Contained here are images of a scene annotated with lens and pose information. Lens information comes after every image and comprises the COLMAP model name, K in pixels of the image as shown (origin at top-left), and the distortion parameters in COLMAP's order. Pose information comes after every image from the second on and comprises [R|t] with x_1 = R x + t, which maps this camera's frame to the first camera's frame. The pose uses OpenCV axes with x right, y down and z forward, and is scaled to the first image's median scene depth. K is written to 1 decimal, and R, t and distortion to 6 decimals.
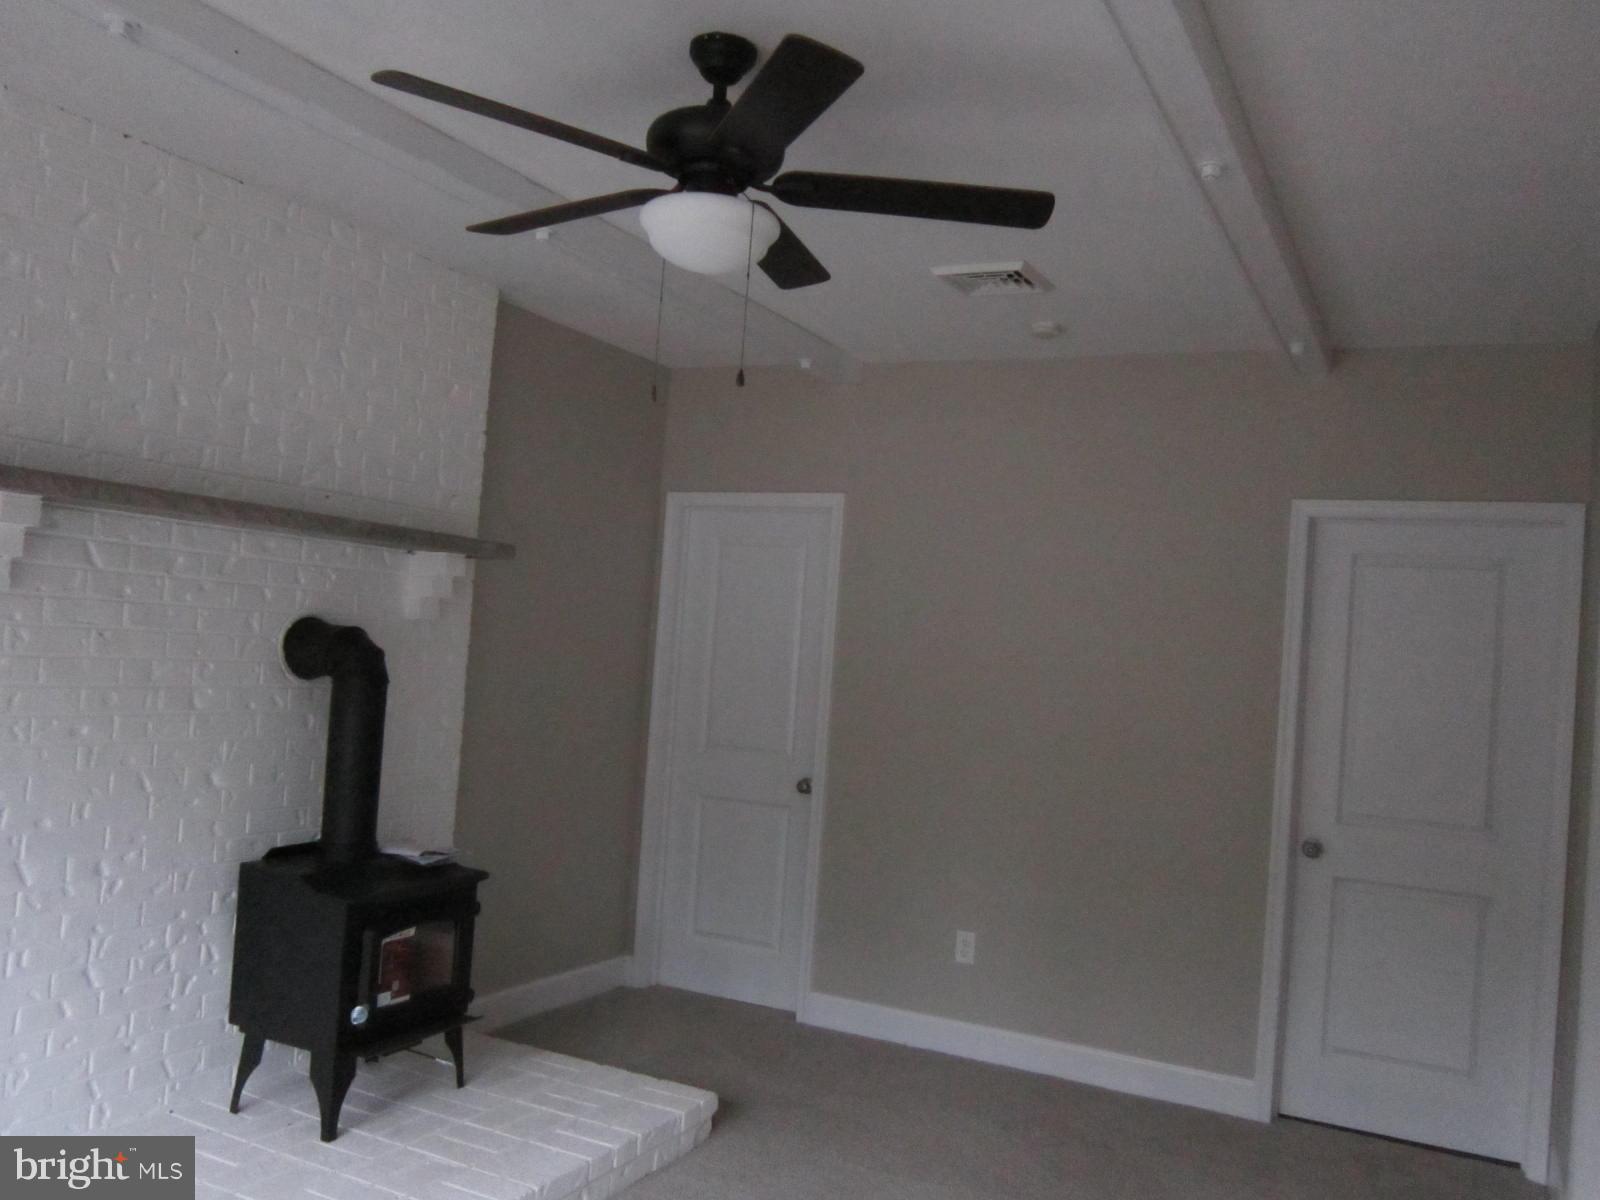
lens RADIAL K [[1321.1, 0, 800.9], [0, 1321.1, 601.5], [0, 0, 1]] dist [-0.017423, 0.006540]
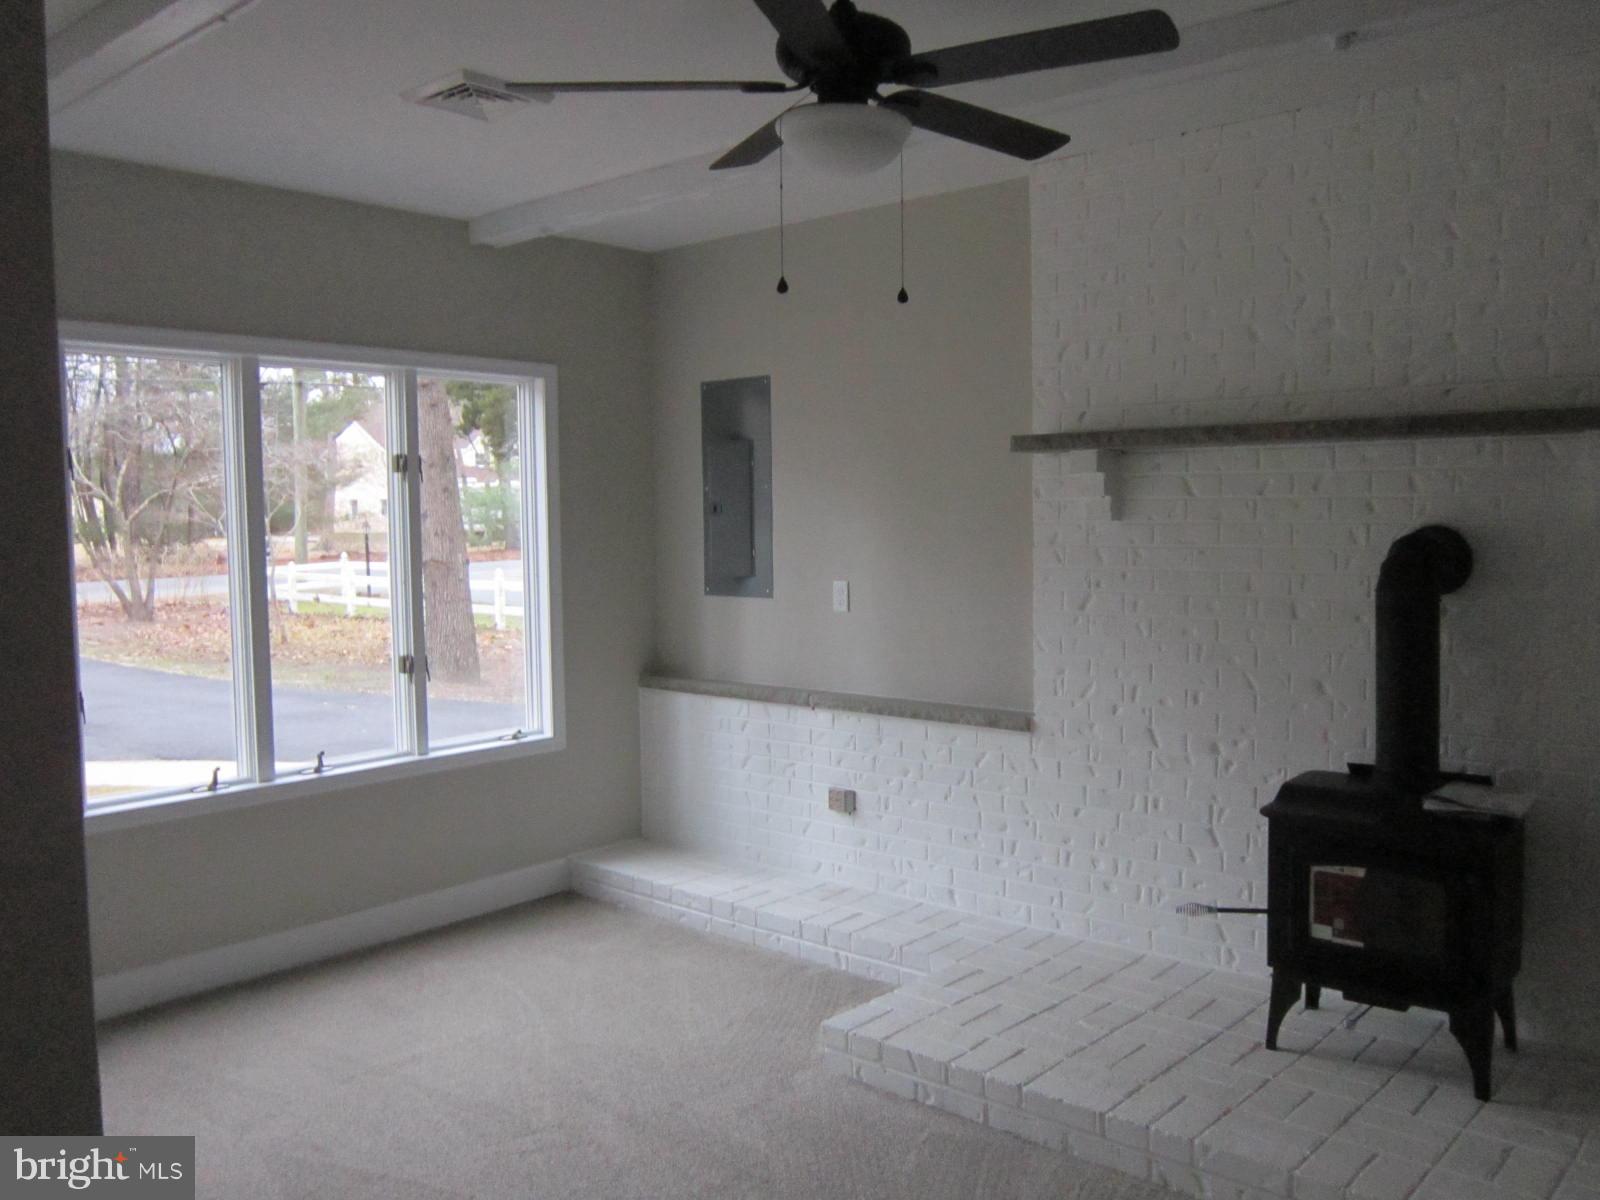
lens RADIAL K [[1321.1, 0, 801.4], [0, 1321.1, 598.6], [0, 0, 1]] dist [-0.017423, 0.006540]
pose [[-0.240085, -0.005838, -0.970734, 0.704891], [0.026507, 0.999570, -0.012567, 0.070859], [0.970390, -0.028748, -0.239827, 0.906581]]
